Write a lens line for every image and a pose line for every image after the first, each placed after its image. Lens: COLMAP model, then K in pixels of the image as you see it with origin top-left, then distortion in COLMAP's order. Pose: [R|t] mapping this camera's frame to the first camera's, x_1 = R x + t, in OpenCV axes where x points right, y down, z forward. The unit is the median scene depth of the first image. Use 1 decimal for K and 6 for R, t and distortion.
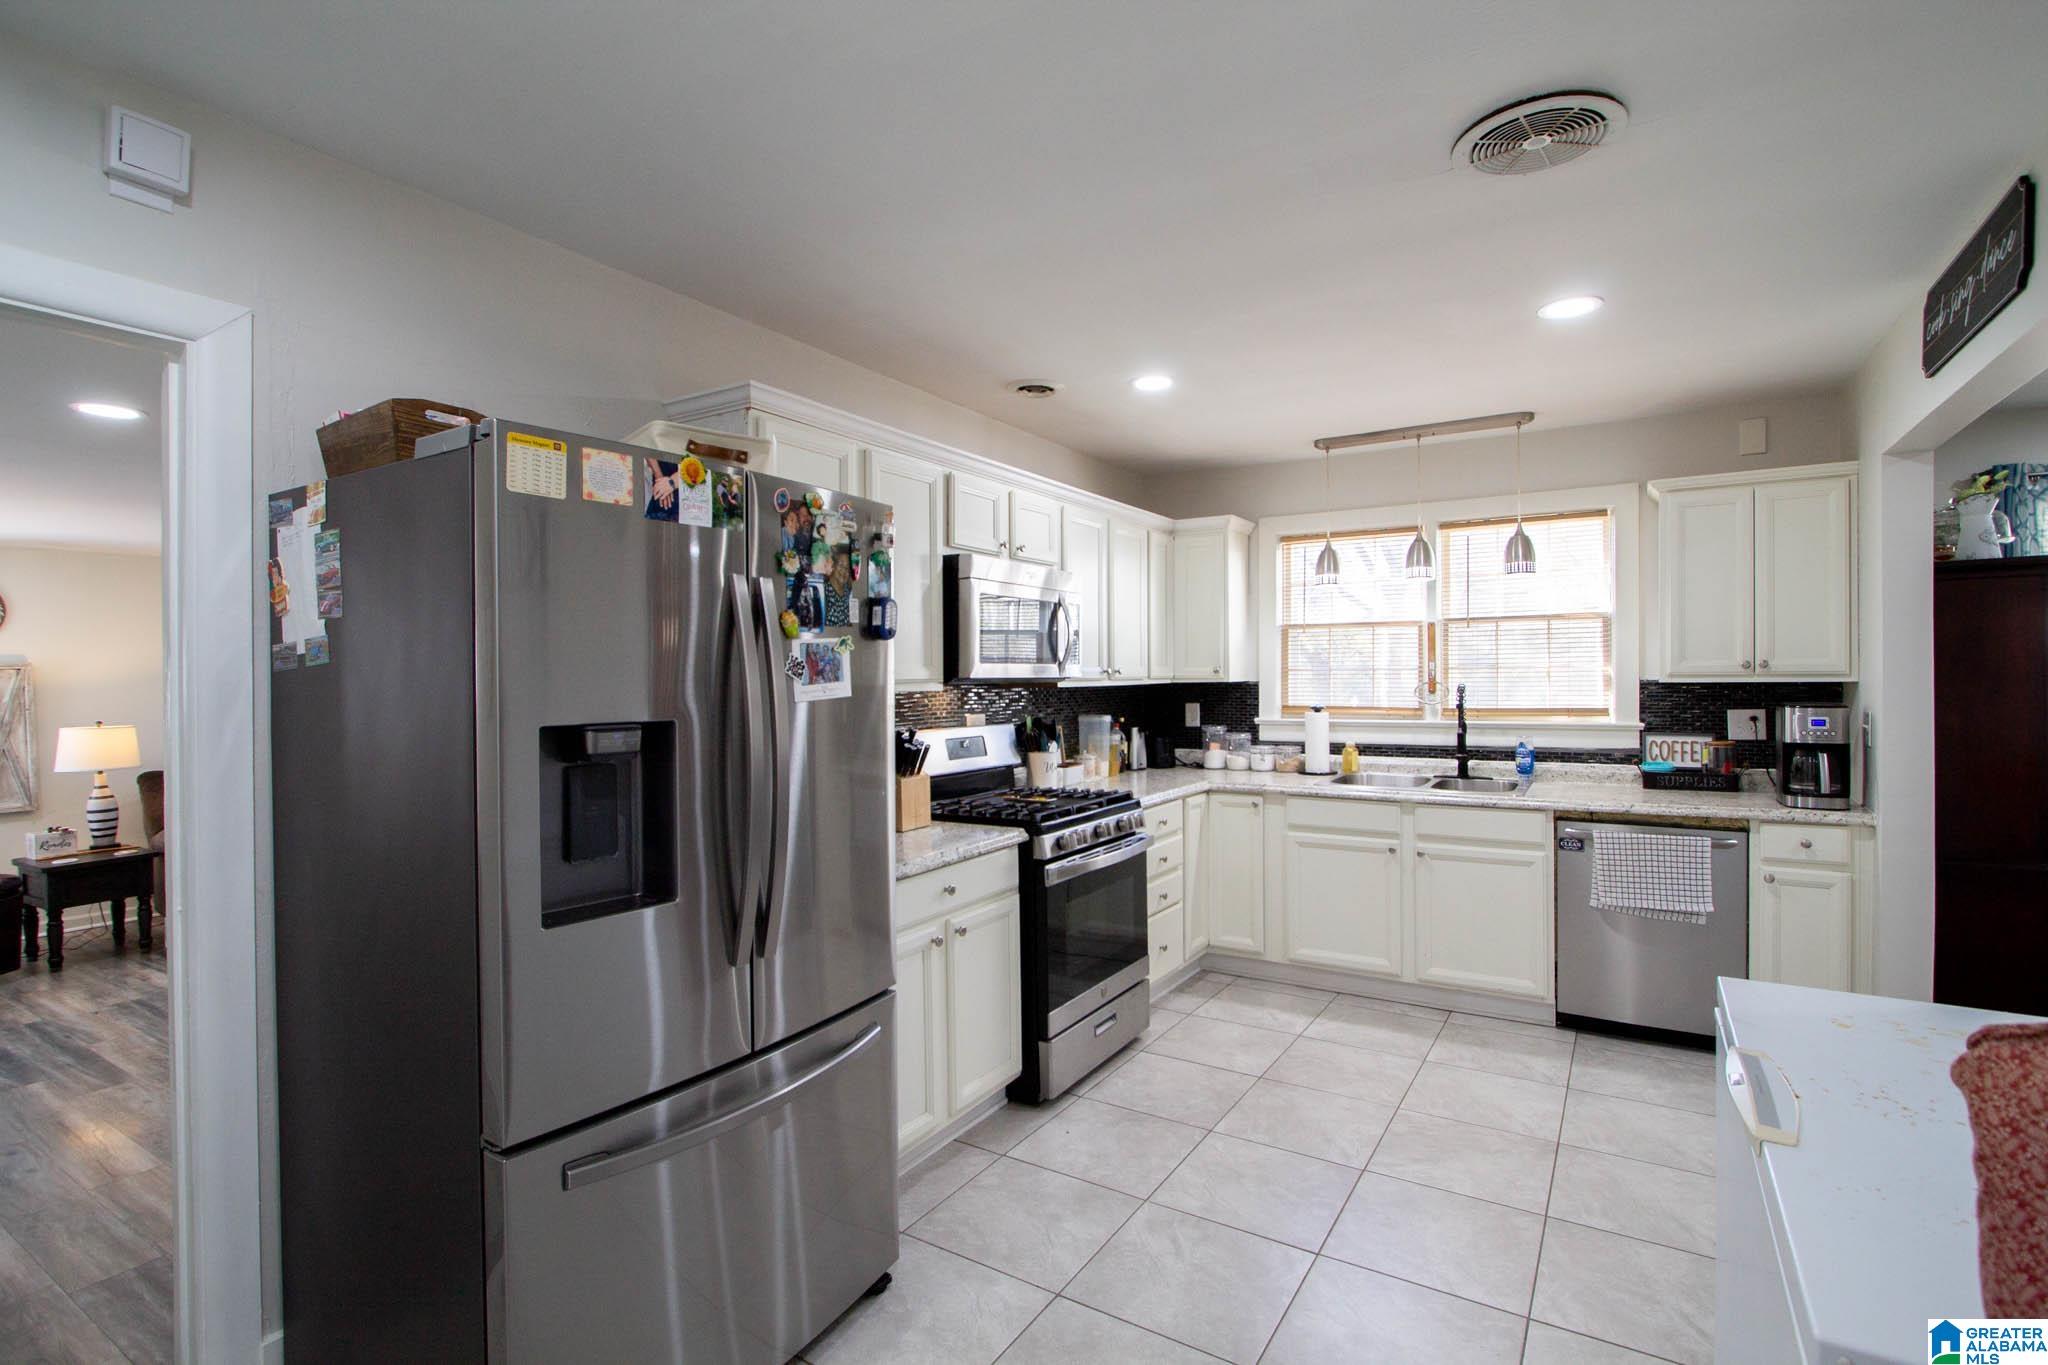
lens RADIAL K [[972.9, 0, 1023.0], [0, 972.9, 681.3], [0, 0, 1]] dist [-0.011959, 0.001473]
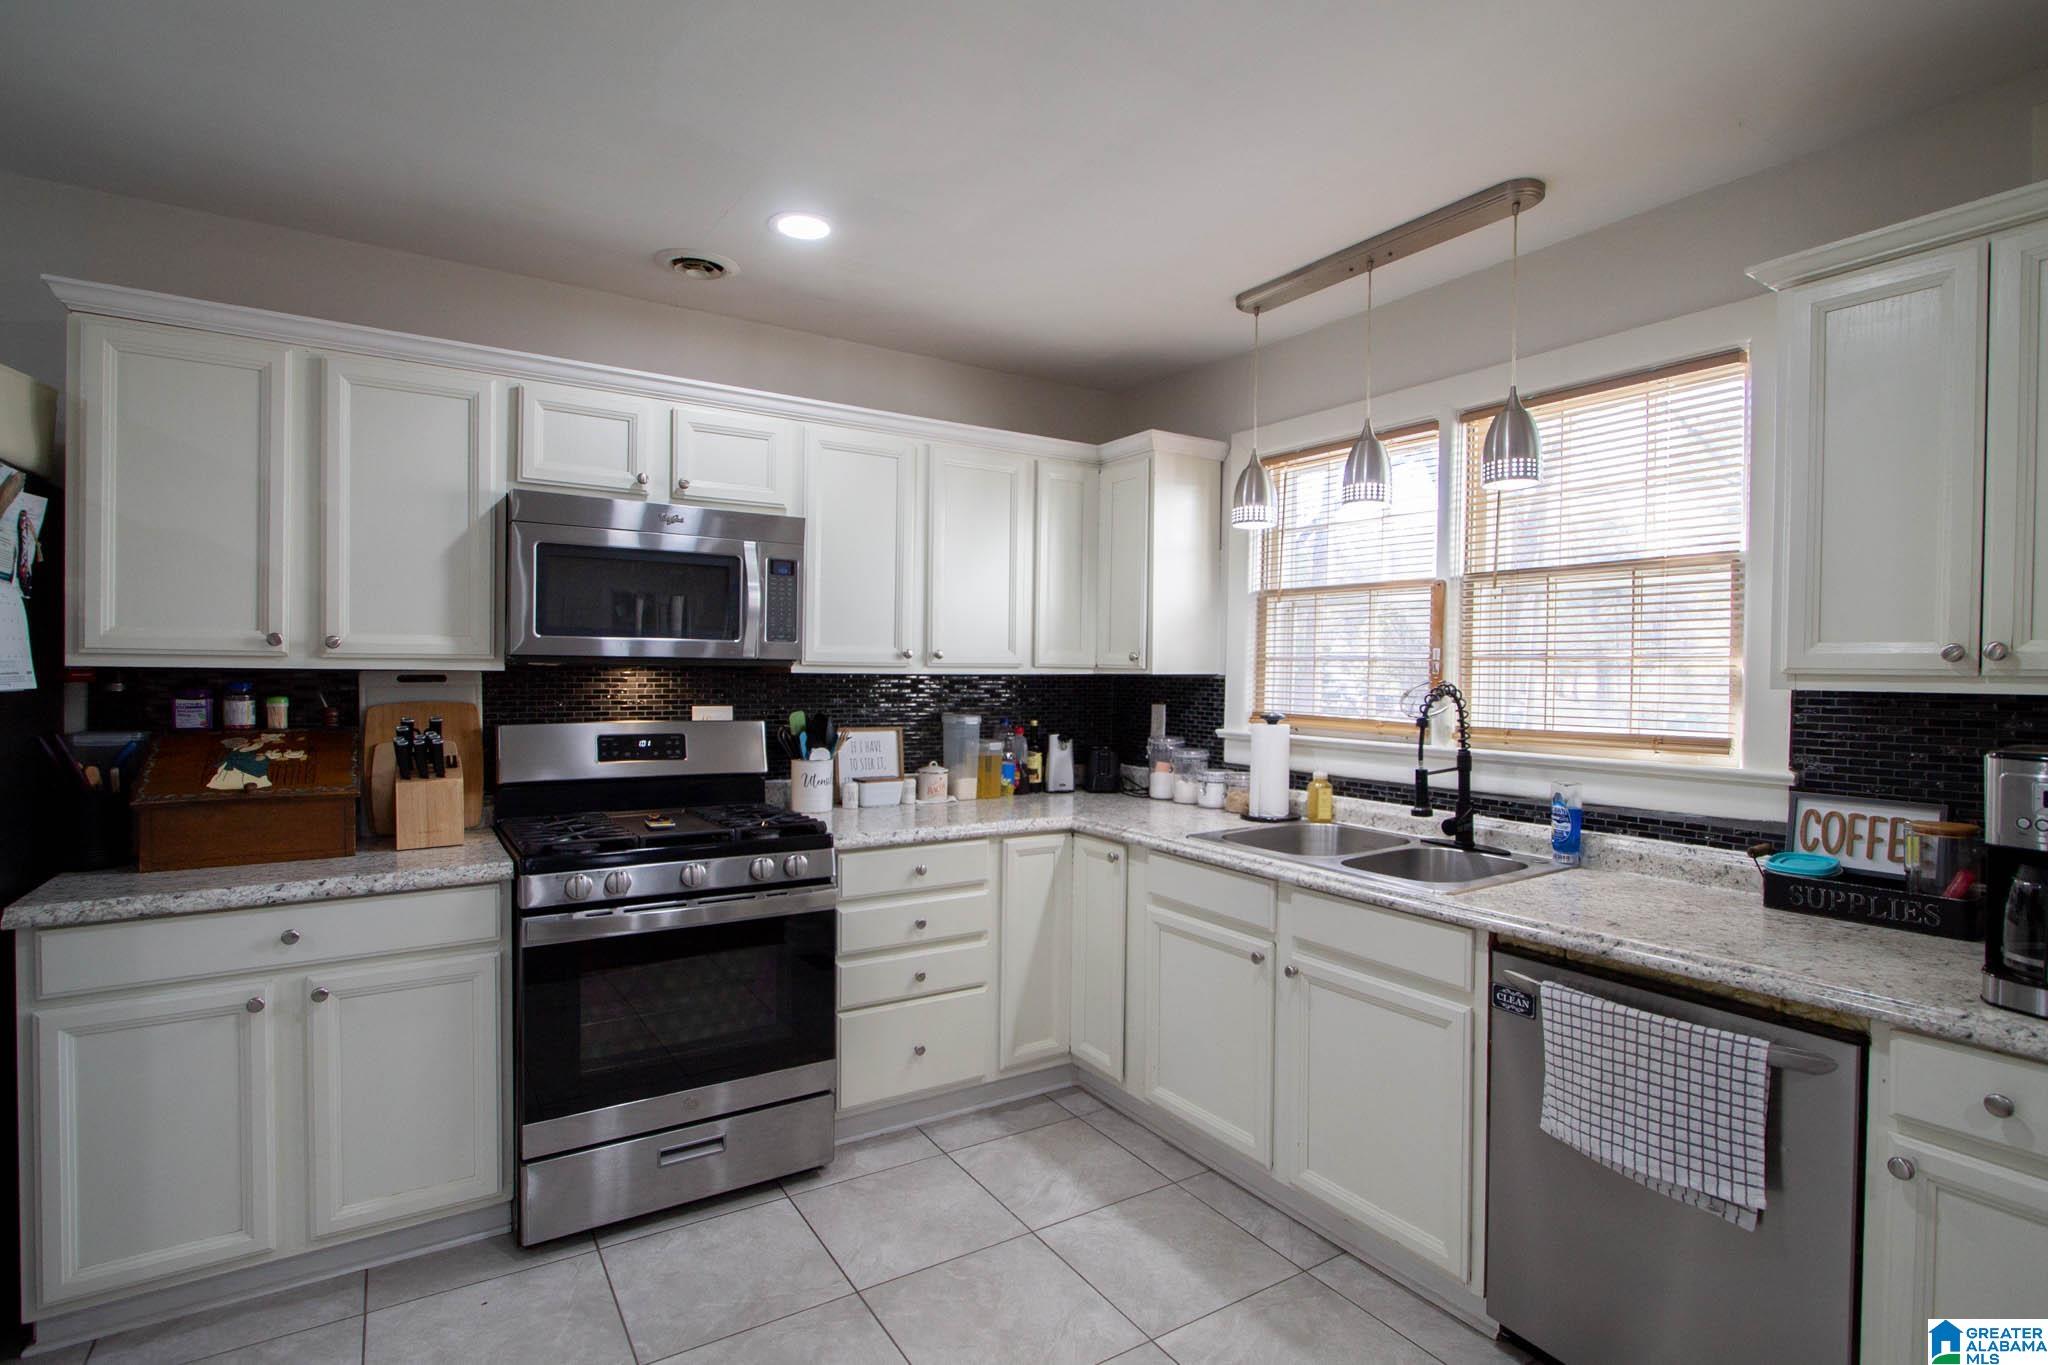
lens RADIAL K [[990.7, 0, 1027.3], [0, 990.7, 681.1], [0, 0, 1]] dist [-0.015967, -0.000295]
pose [[0.904431, 0.024591, -0.425910, 0.486253], [-0.022215, 0.999698, 0.010546, 0.000085], [0.426041, -0.000077, 0.904704, 0.372806]]
